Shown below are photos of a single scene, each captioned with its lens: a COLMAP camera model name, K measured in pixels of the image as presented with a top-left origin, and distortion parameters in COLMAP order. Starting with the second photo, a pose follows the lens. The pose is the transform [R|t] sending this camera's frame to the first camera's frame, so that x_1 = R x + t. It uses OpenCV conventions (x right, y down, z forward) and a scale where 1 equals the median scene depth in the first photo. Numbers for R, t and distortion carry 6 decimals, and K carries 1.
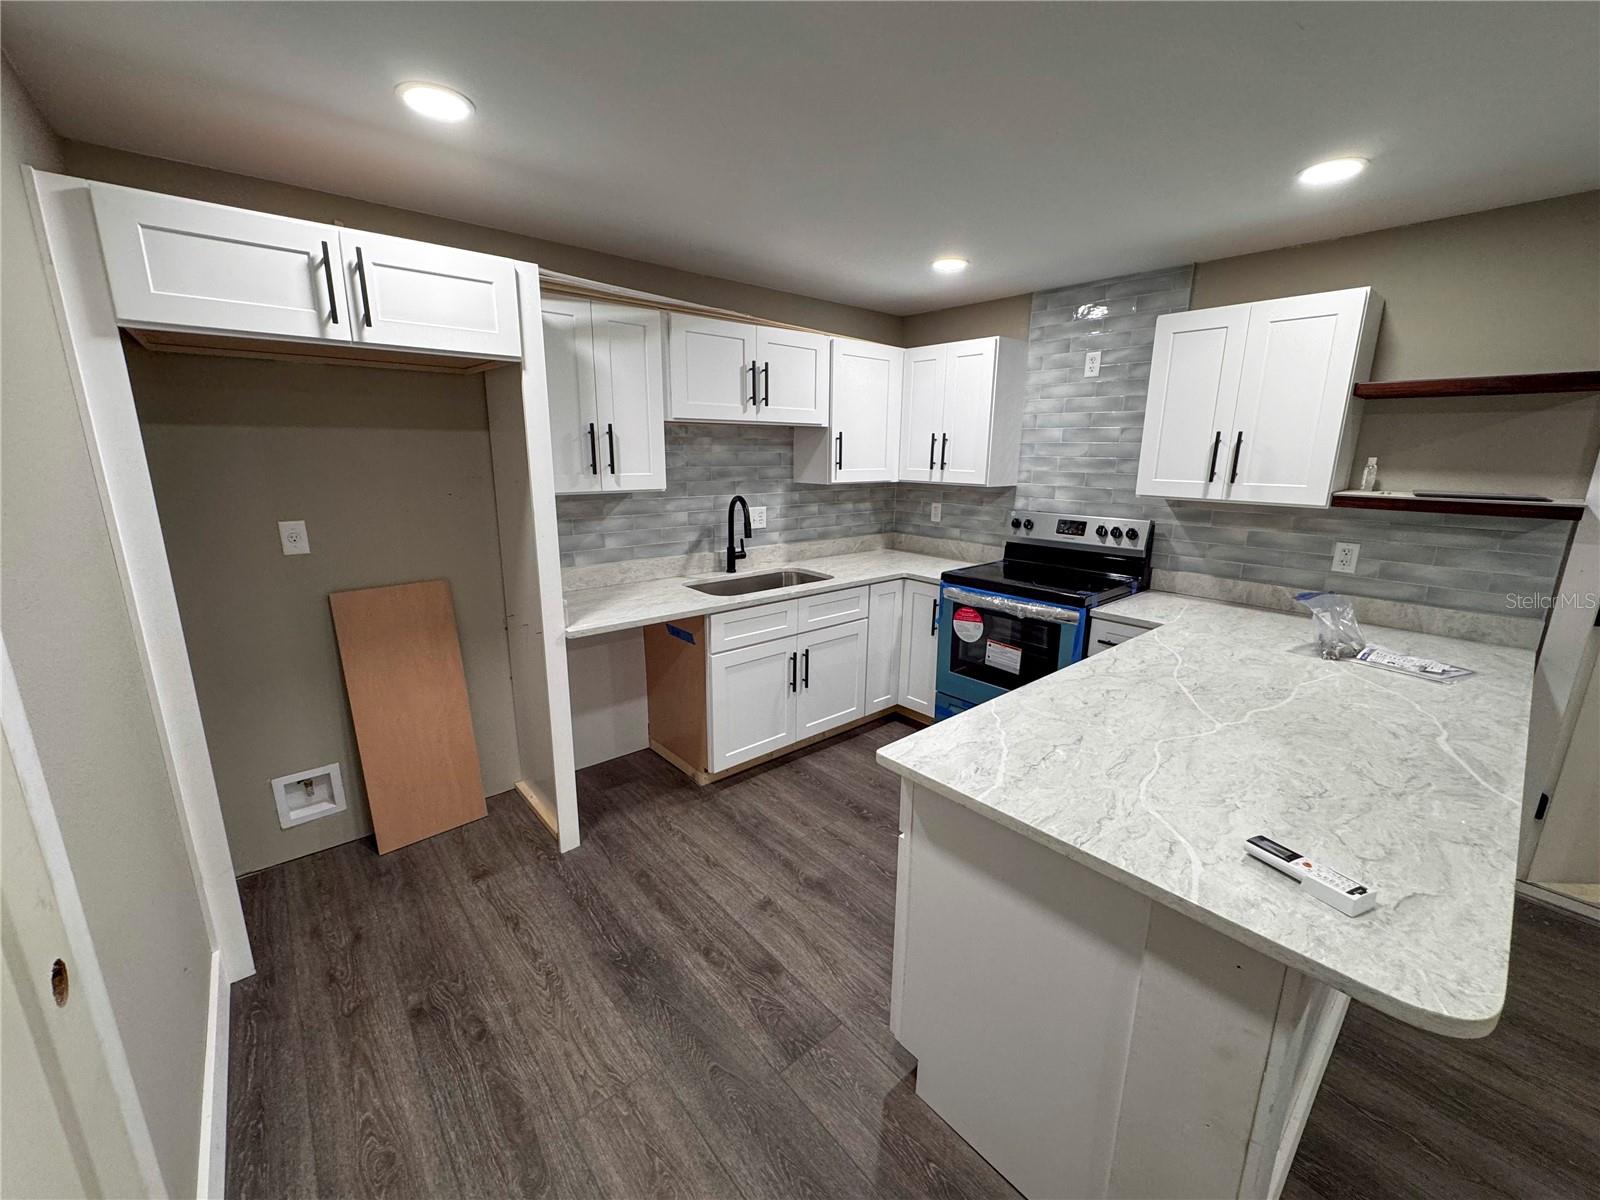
lens RADIAL K [[635.3, 0, 801.1], [0, 635.3, 595.9], [0, 0, 1]] dist [-0.002816, -0.000057]
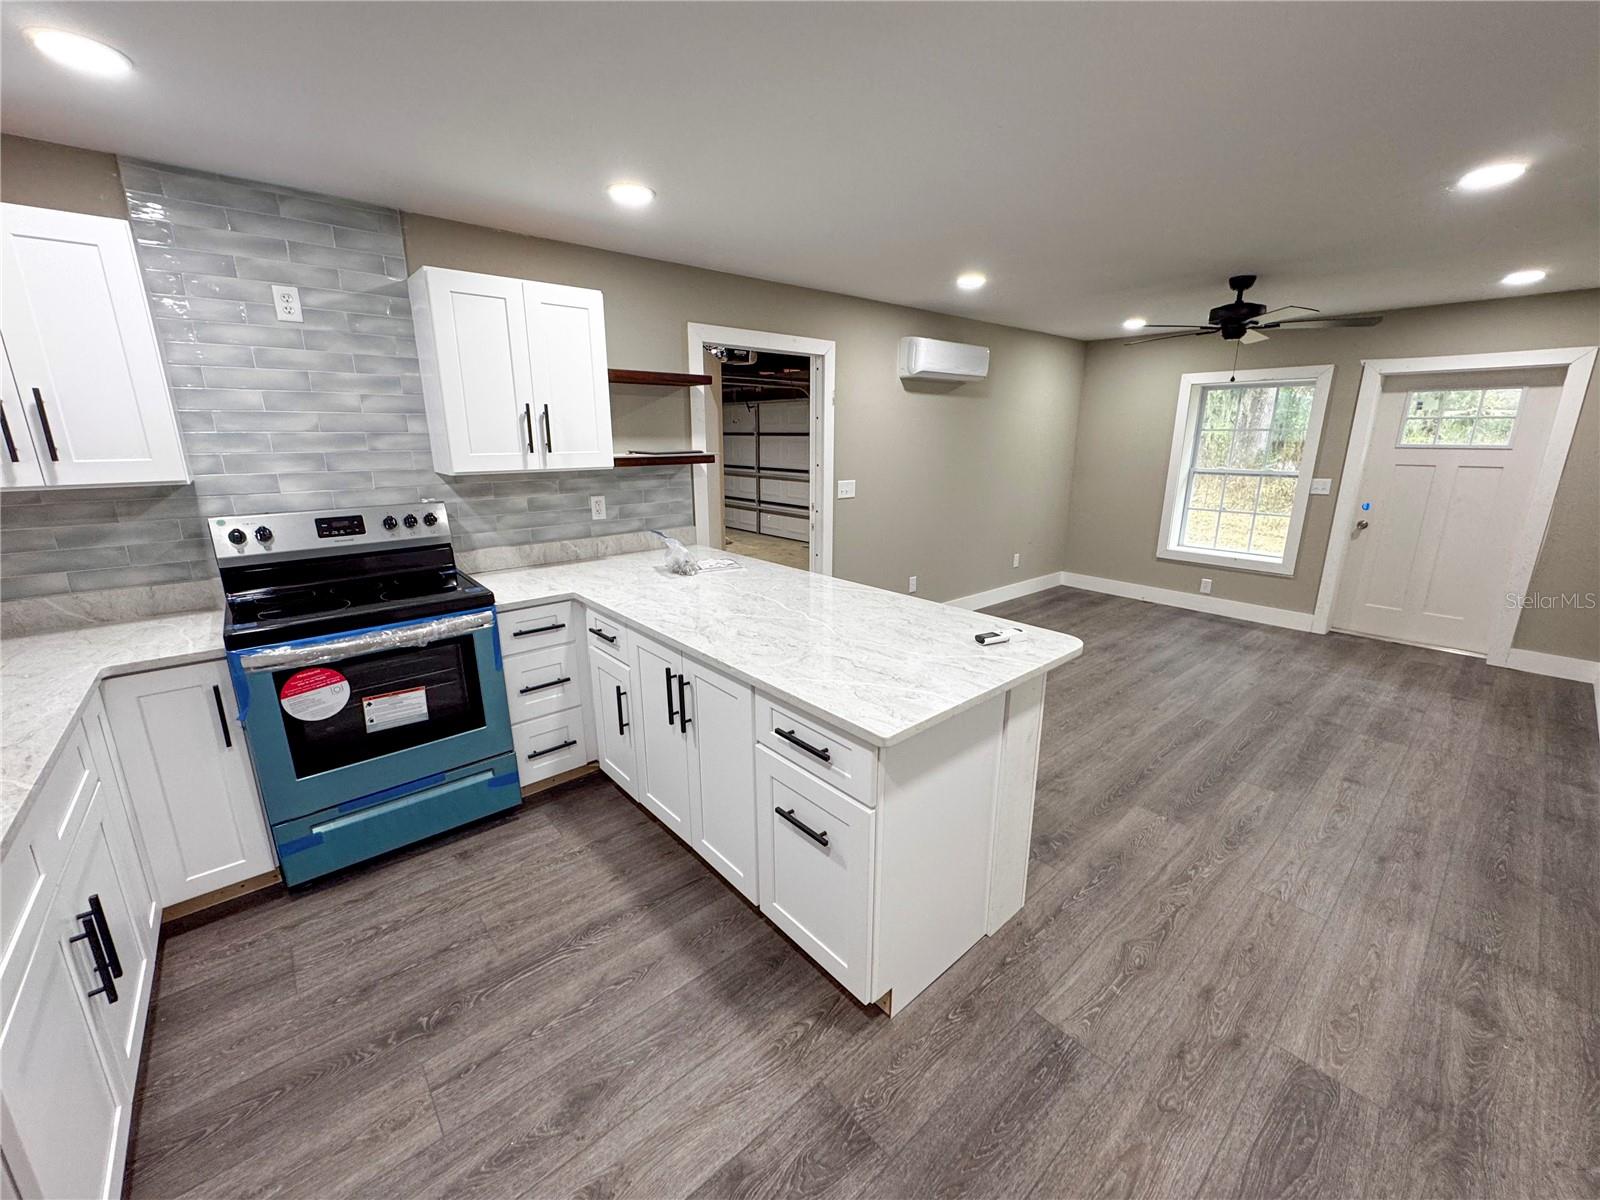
lens RADIAL K [[635.3, 0, 801.1], [0, 635.3, 595.9], [0, 0, 1]] dist [-0.002816, -0.000057]
pose [[-0.002146, -0.260512, 0.965468, -0.353361], [0.226883, 0.940166, 0.254189, -0.106602], [-0.973920, 0.219593, 0.057088, 0.486542]]
